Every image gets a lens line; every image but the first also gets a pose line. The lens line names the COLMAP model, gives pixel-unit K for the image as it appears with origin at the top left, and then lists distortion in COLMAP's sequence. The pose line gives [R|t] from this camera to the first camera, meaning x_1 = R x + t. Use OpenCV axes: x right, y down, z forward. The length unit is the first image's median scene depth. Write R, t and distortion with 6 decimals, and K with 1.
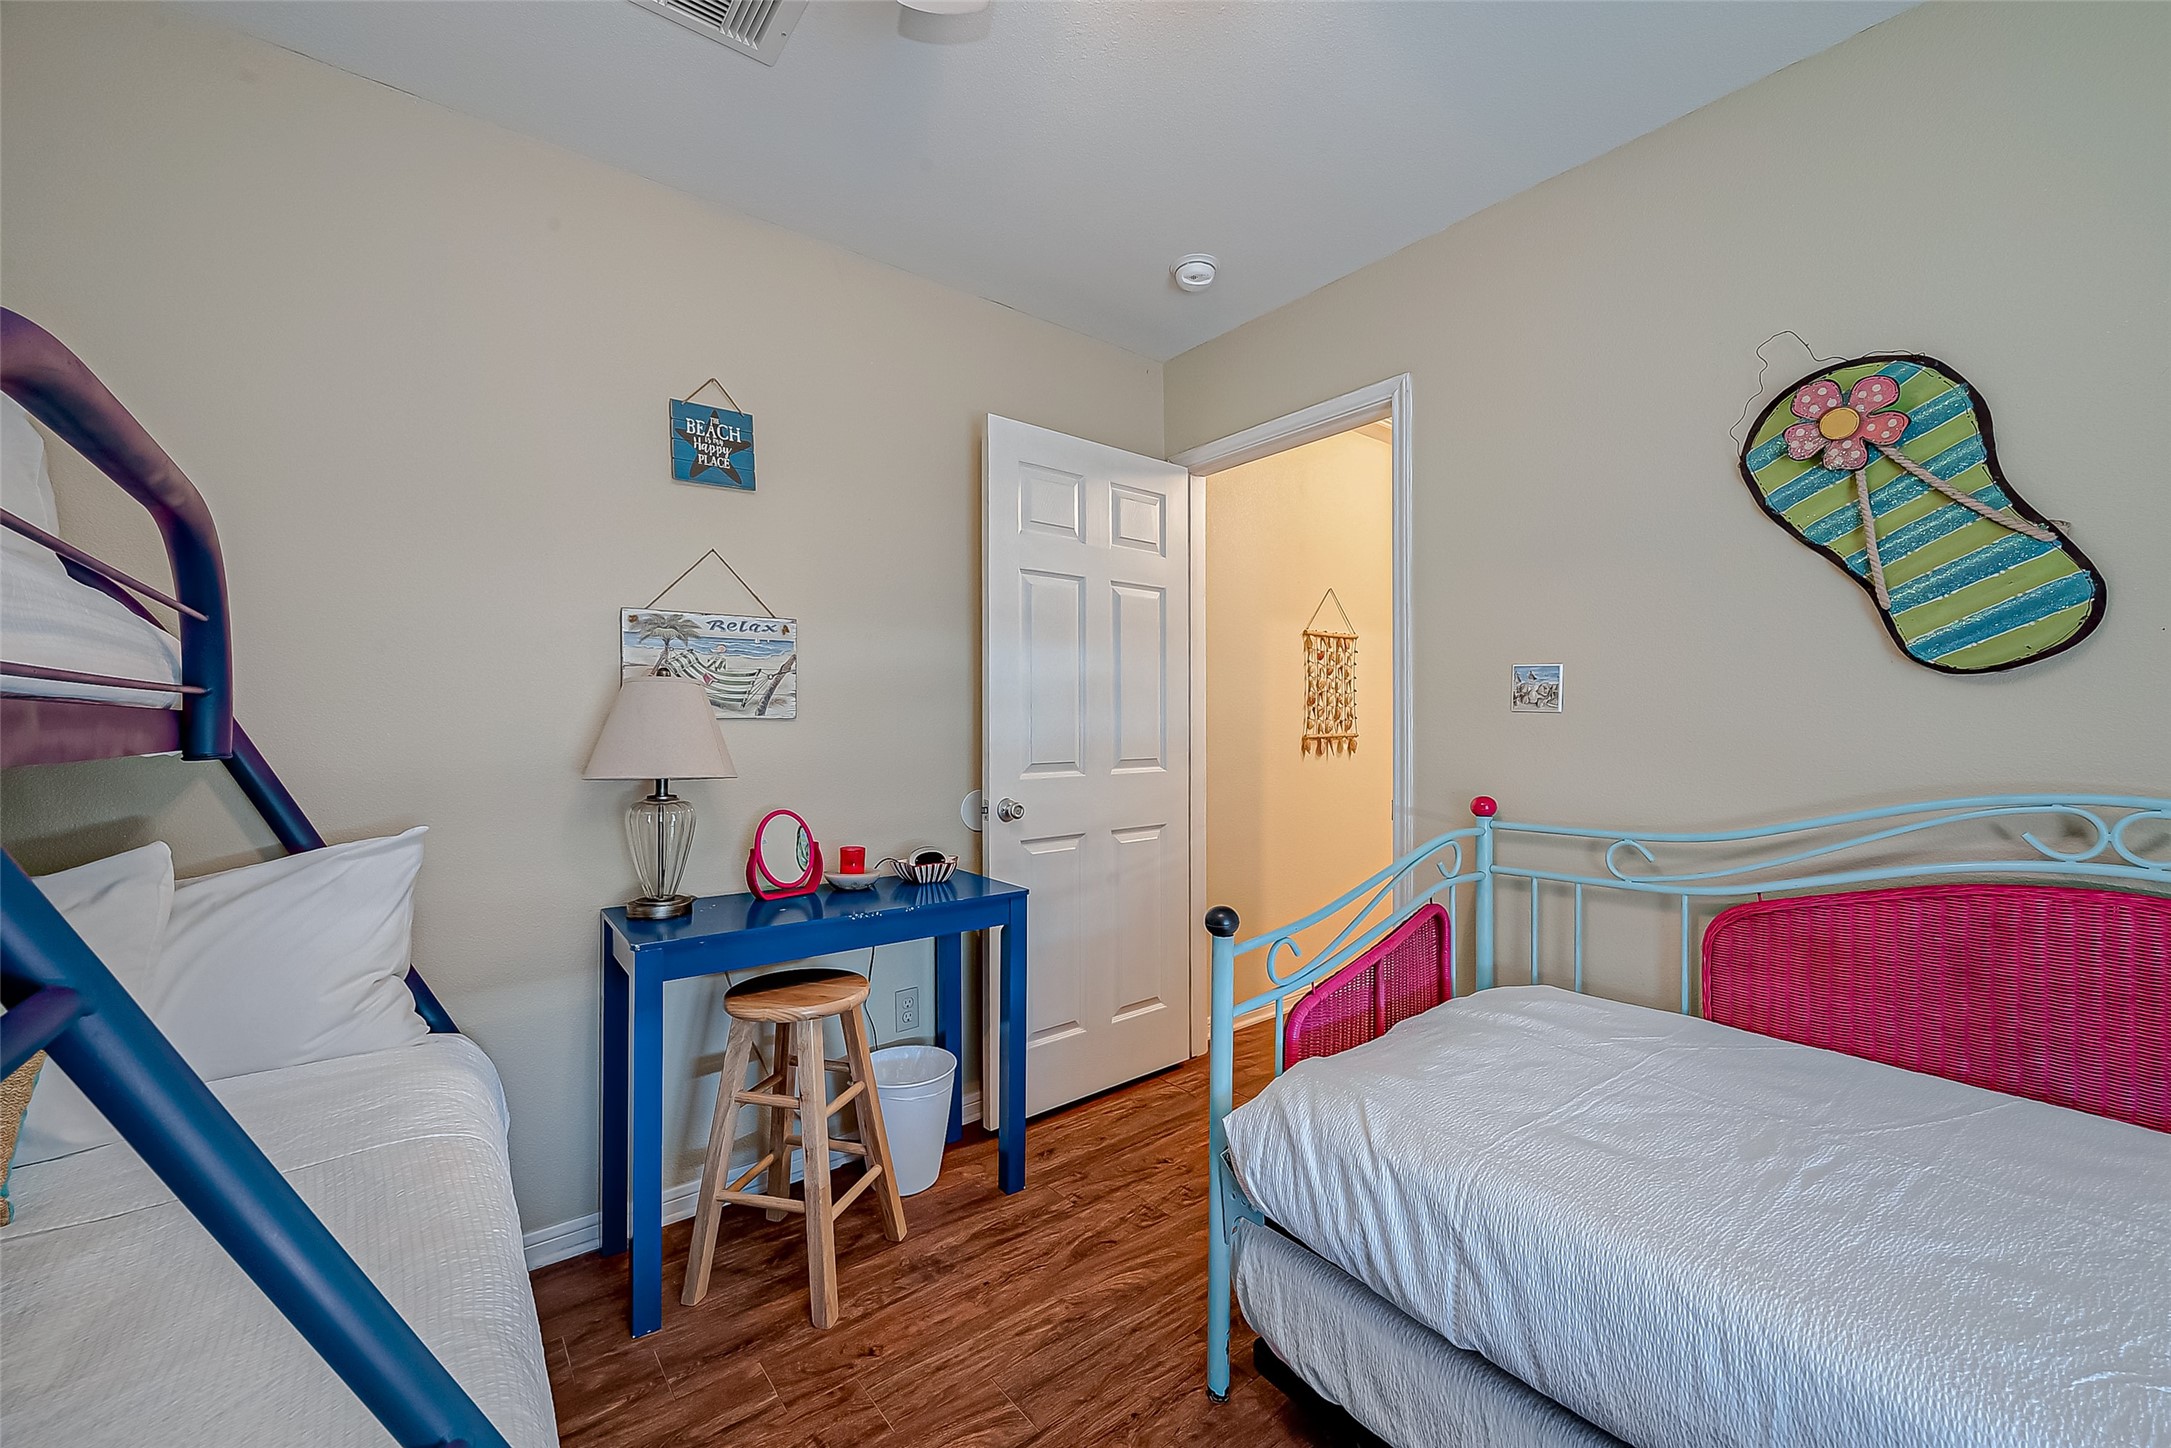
lens RADIAL K [[861.8, 0, 1103.6], [0, 861.8, 719.3], [0, 0, 1]] dist [0.002814, -0.001175]
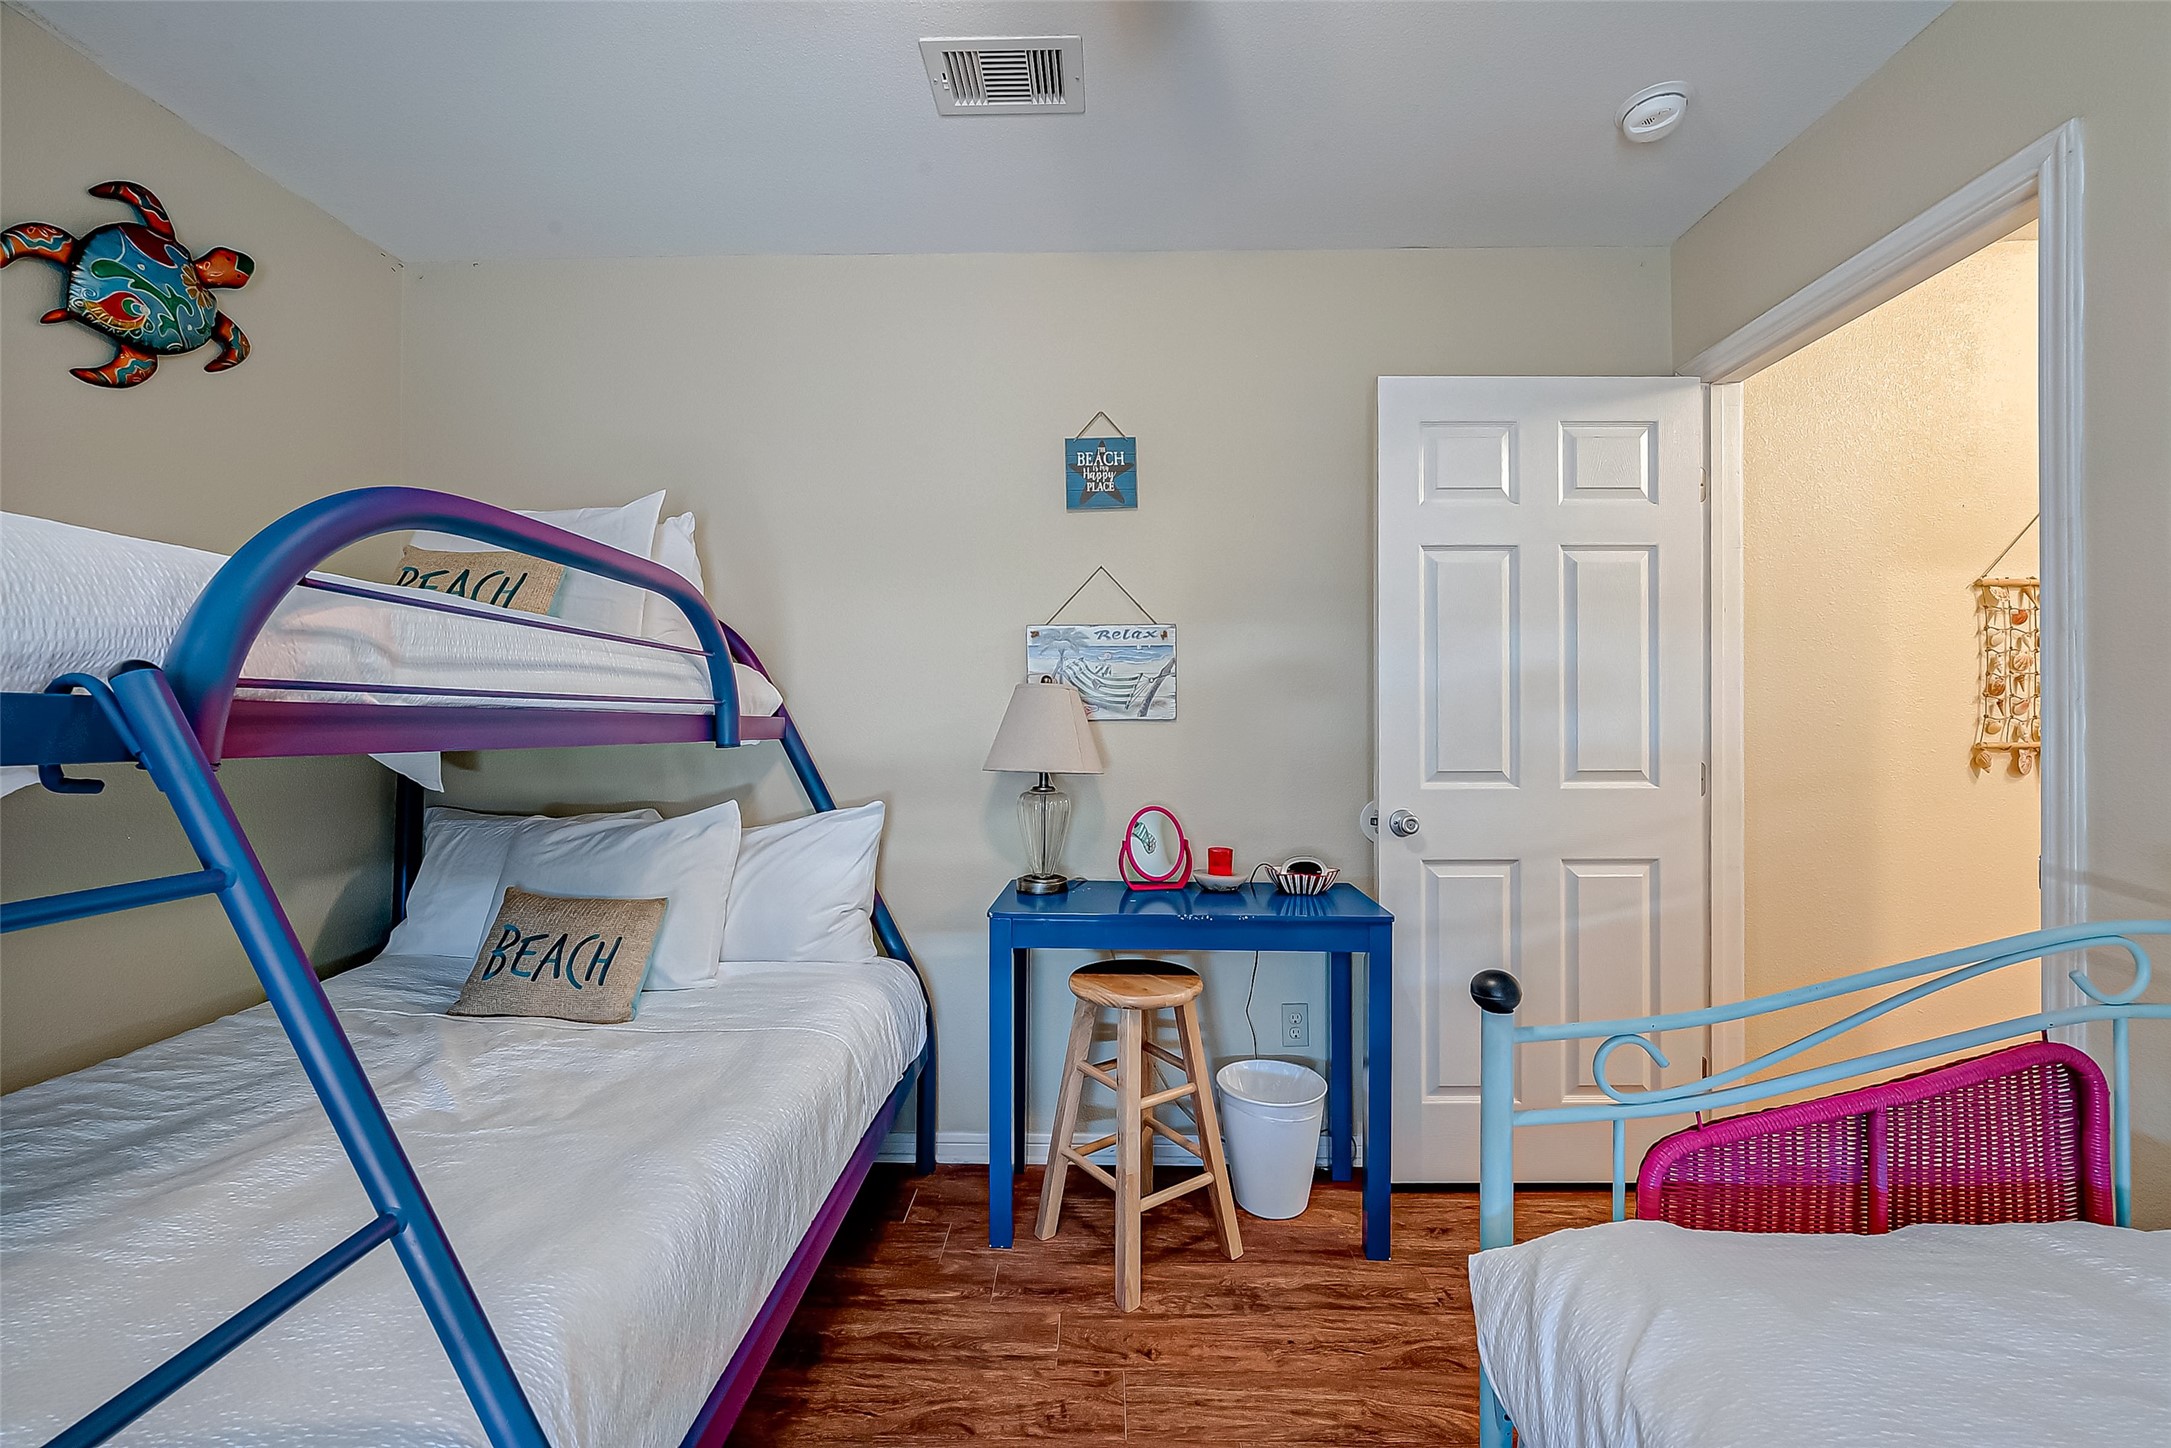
lens RADIAL K [[861.8, 0, 1089.6], [0, 861.8, 720.0], [0, 0, 1]] dist [0.002814, -0.001175]
pose [[0.765444, -0.001994, -0.643499, 0.248749], [0.001835, 0.999998, -0.000915, 0.000380], [0.643499, -0.000480, 0.765446, 0.147230]]
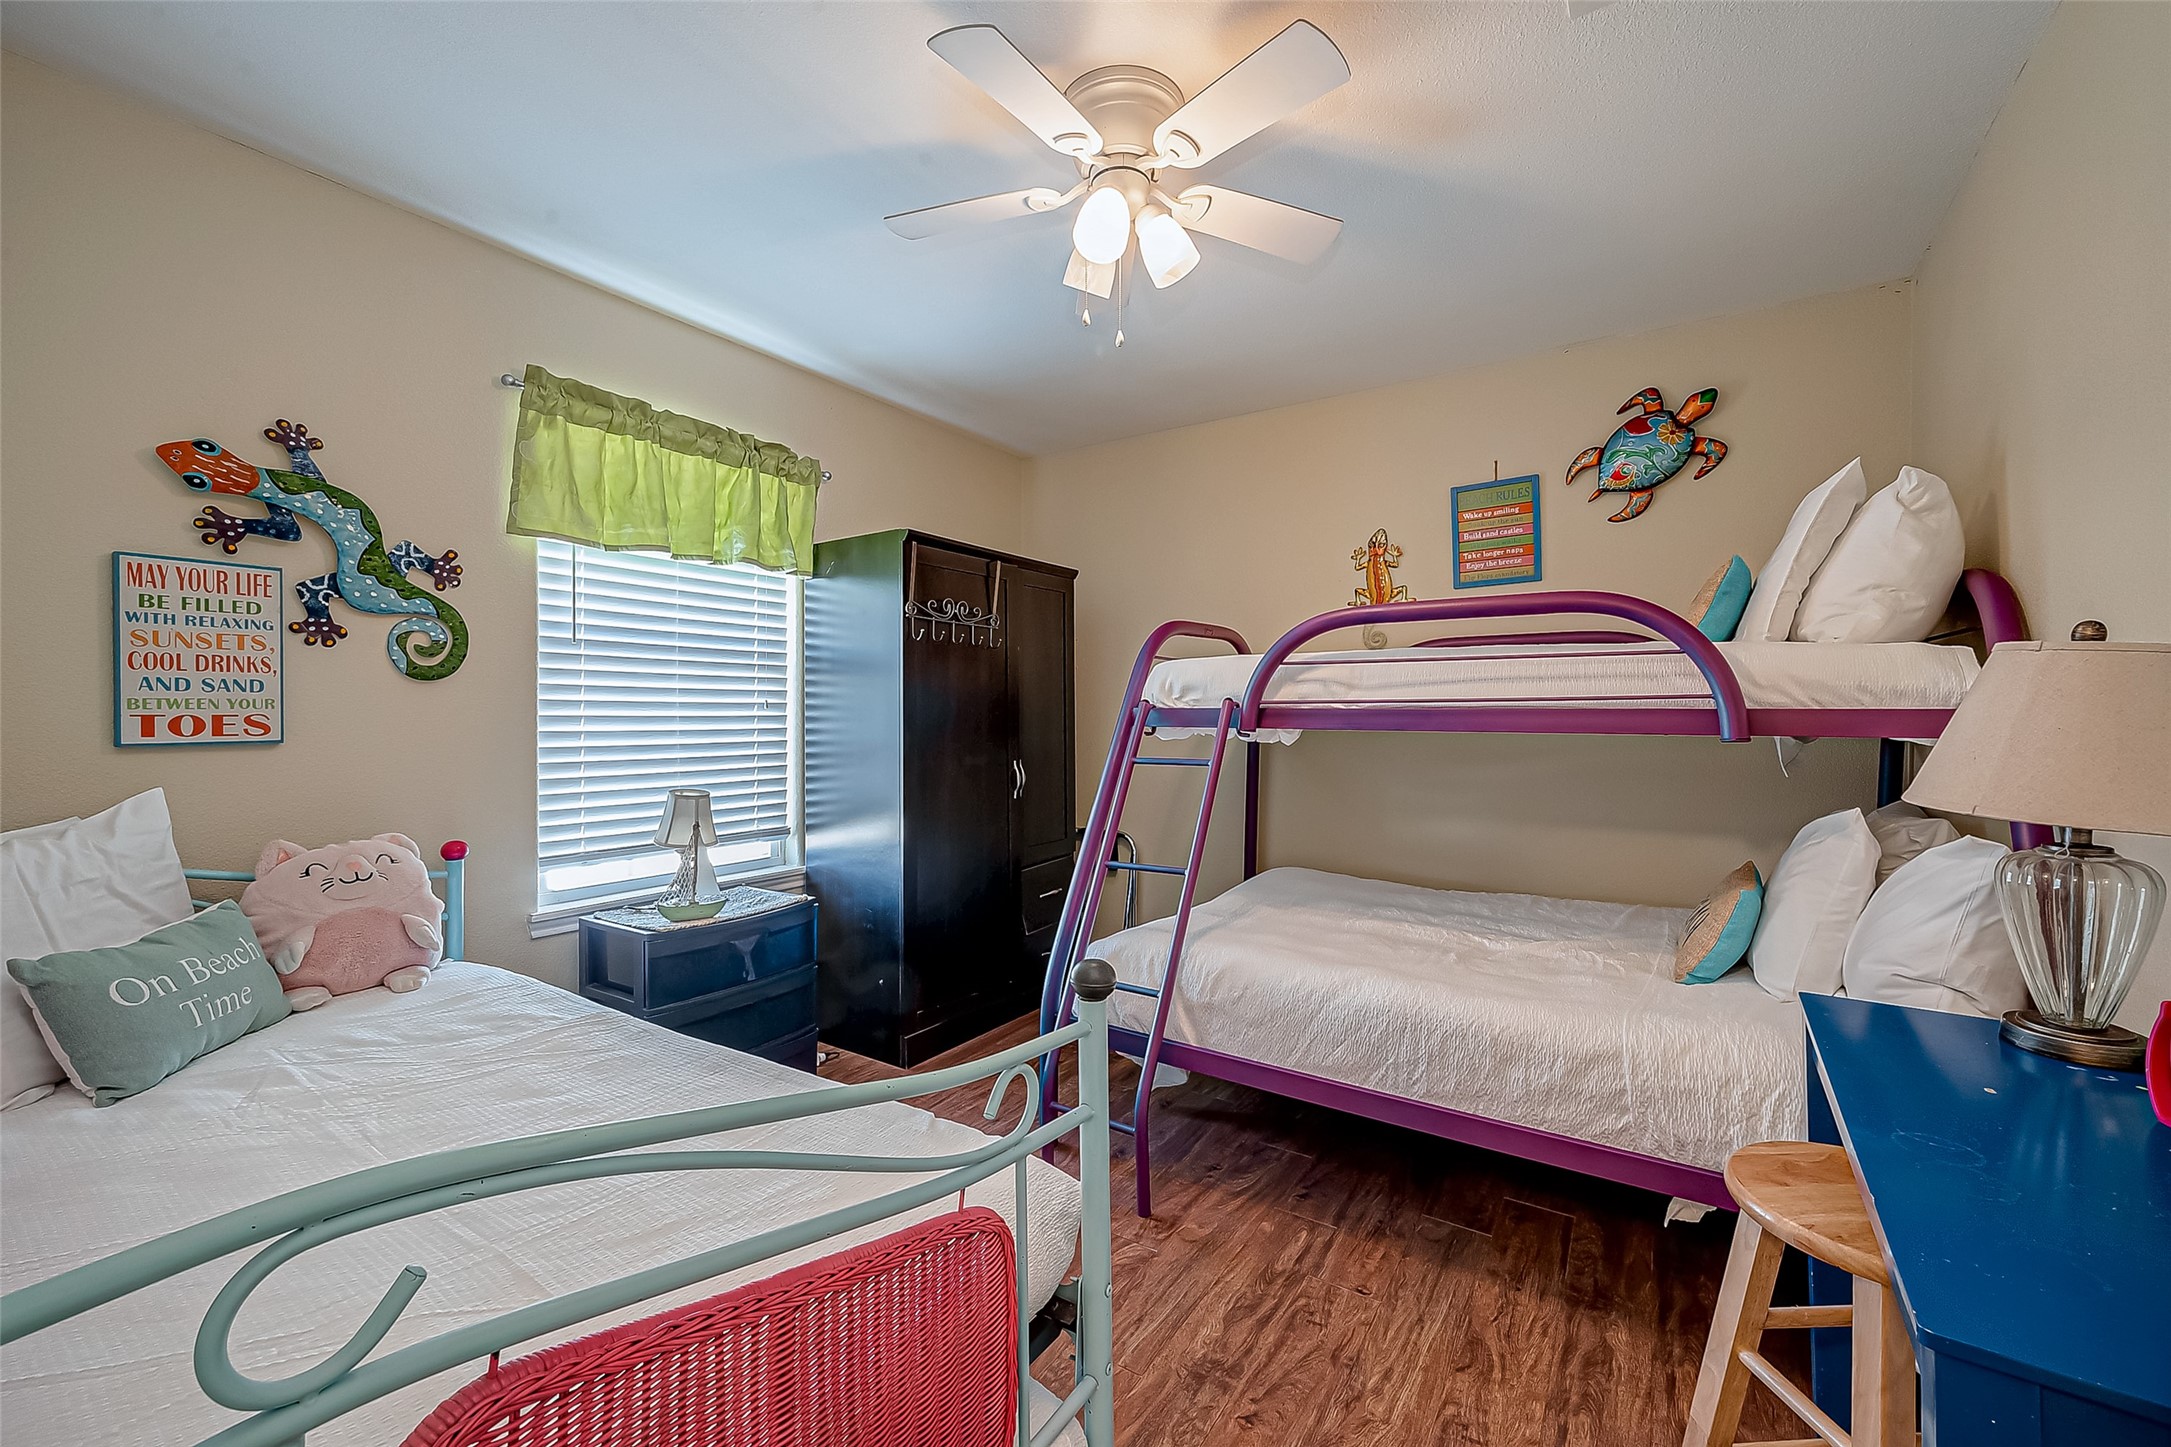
lens RADIAL K [[861.8, 0, 1079.7], [0, 861.8, 718.8], [0, 0, 1]] dist [0.002814, -0.001175]
pose [[-0.957359, -0.000128, -0.288901, 0.263356], [0.000074, 1.000000, -0.000688, 0.004028], [0.288901, -0.000680, -0.957359, 1.240606]]
